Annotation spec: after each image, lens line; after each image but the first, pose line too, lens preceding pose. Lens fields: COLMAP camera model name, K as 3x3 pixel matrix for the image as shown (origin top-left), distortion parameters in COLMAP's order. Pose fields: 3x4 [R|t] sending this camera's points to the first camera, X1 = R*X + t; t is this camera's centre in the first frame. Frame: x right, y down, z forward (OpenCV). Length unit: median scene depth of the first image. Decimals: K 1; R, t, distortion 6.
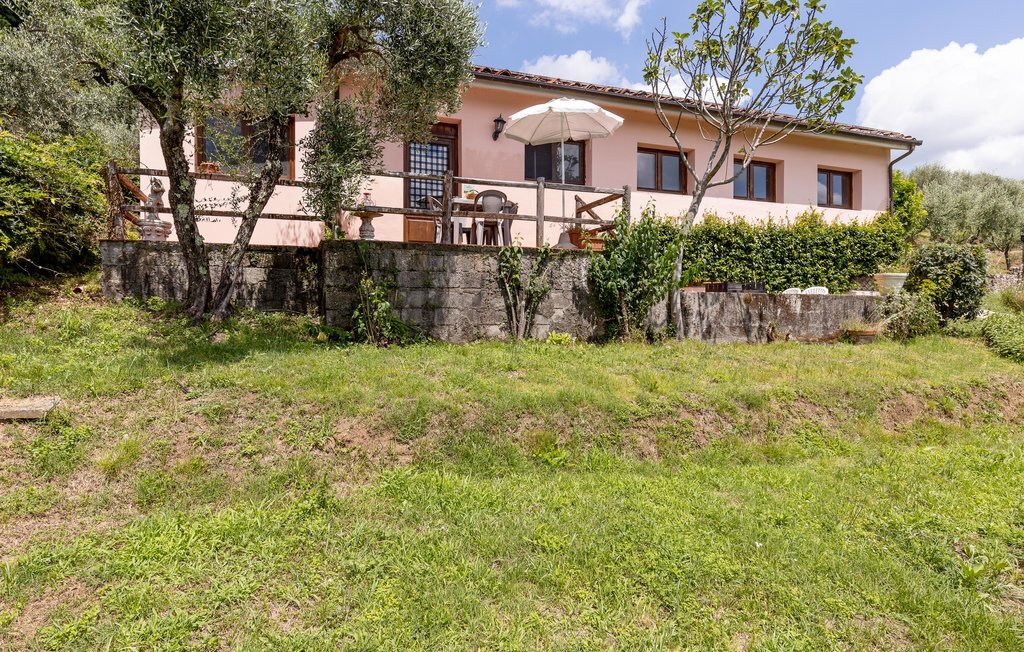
lens RADIAL K [[545.1, 0, 514.2], [0, 545.1, 314.0], [0, 0, 1]] dist [0.011763, -0.000250]
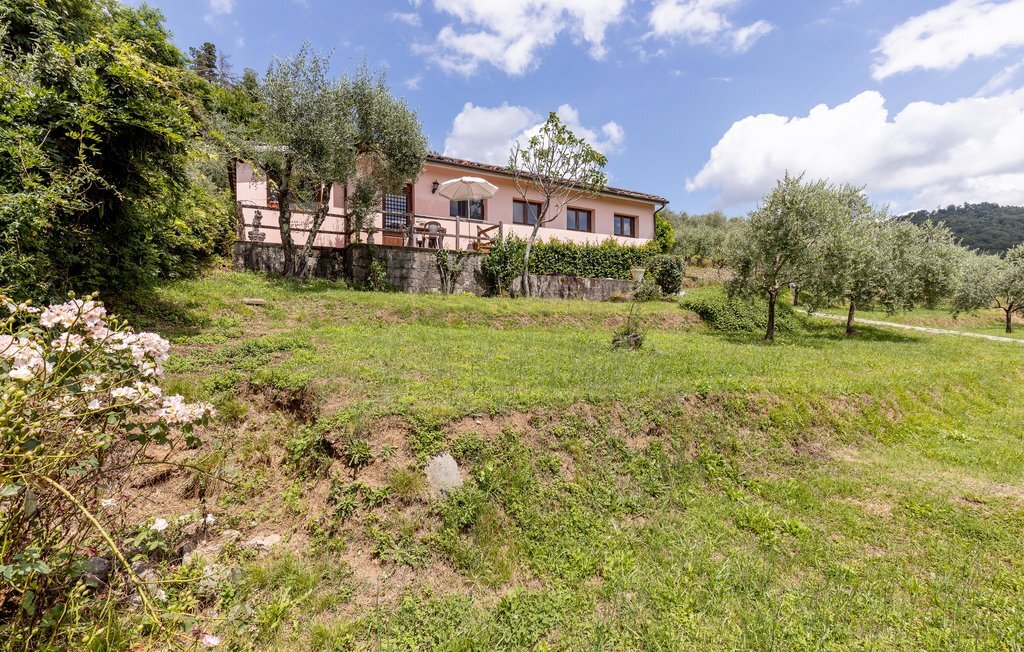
lens RADIAL K [[455.6, 0, 510.0], [0, 455.6, 321.3], [0, 0, 1]] dist [0.000580, -0.000060]
pose [[0.988941, -0.003090, 0.148274, -0.011032], [0.004120, 0.999969, -0.006643, 0.146489], [-0.148249, 0.007180, 0.988924, -0.668657]]
